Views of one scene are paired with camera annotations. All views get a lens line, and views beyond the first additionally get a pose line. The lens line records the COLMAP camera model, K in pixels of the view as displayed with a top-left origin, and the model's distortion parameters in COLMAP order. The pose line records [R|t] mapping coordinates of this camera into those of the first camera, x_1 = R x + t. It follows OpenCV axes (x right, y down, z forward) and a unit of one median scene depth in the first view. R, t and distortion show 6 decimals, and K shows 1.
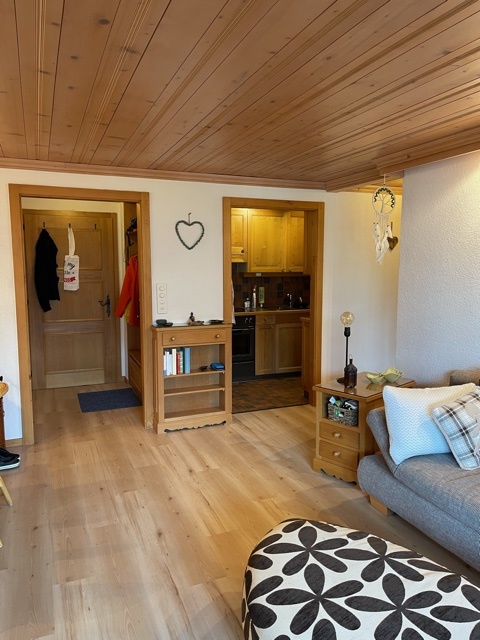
lens RADIAL K [[484.8, 0, 240.0], [0, 484.8, 320.0], [0, 0, 1]] dist [0.052316, -0.072521]
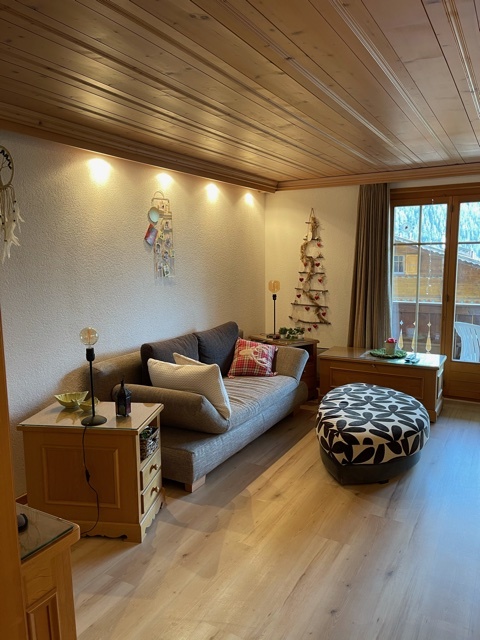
lens RADIAL K [[484.8, 0, 240.0], [0, 484.8, 320.0], [0, 0, 1]] dist [0.052316, -0.072521]
pose [[-0.620030, -0.098269, 0.778399, -0.678422], [0.103375, 0.973243, 0.205210, -0.216613], [-0.777738, 0.207704, -0.593282, 1.755446]]
